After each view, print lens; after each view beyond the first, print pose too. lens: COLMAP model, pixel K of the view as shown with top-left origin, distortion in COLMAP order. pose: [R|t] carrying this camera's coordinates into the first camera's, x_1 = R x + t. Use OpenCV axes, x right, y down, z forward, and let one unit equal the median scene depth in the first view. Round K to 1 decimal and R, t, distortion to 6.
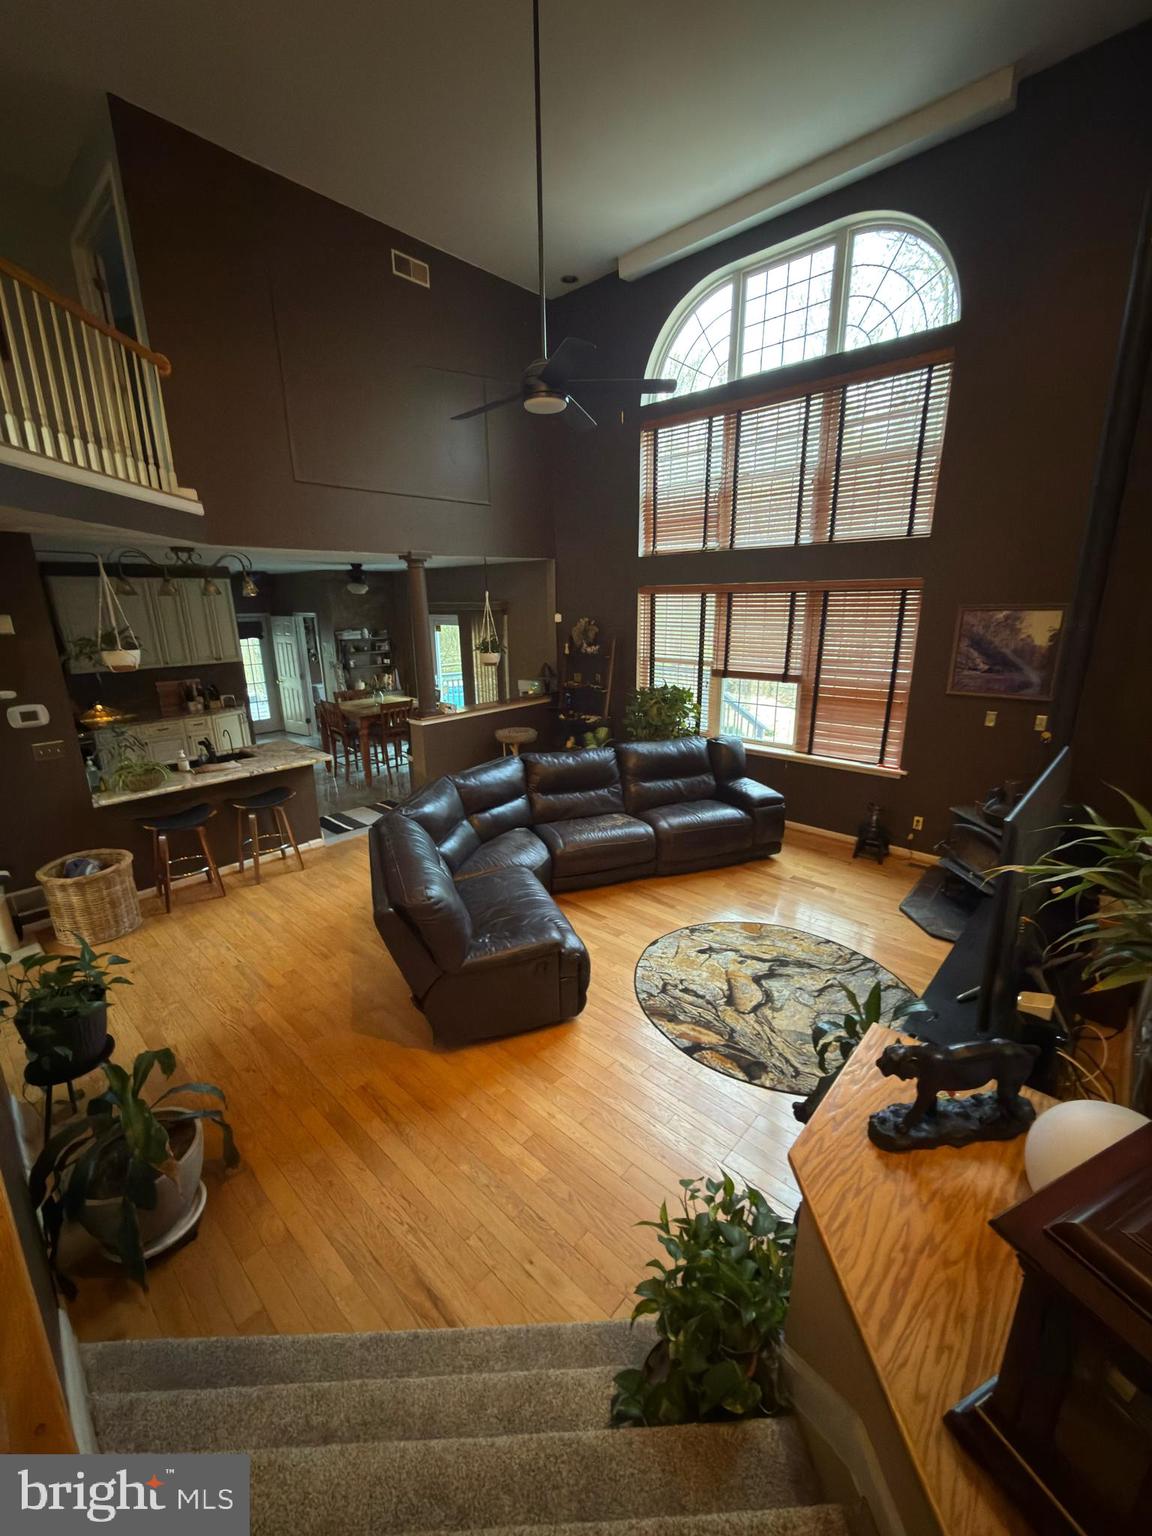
lens RADIAL K [[611.6, 0, 576.7], [0, 611.6, 770.4], [0, 0, 1]] dist [-0.000484, -0.000111]
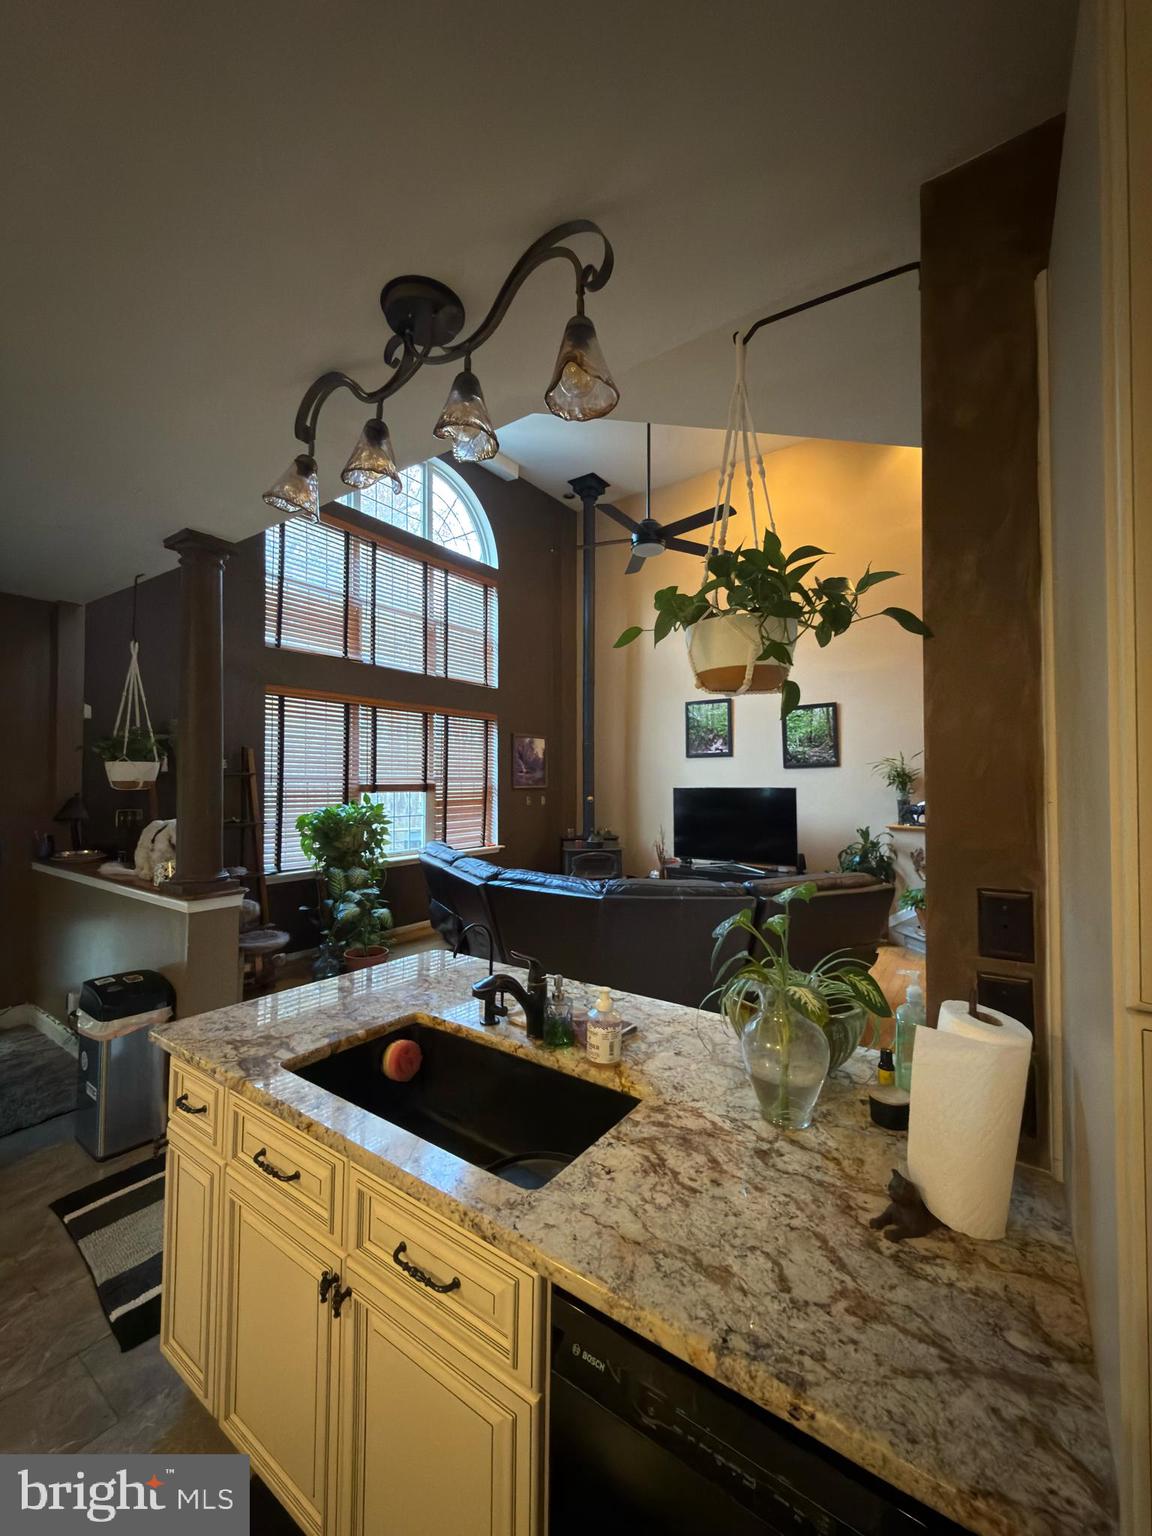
lens RADIAL K [[625.6, 0, 561.3], [0, 625.6, 768.3], [0, 0, 1]] dist [0.002166, -0.000126]
pose [[-0.117778, 0.030435, 0.992573, -0.796647], [0.262248, 0.964999, 0.001529, -0.119346], [-0.957786, 0.260480, -0.121638, 0.873175]]
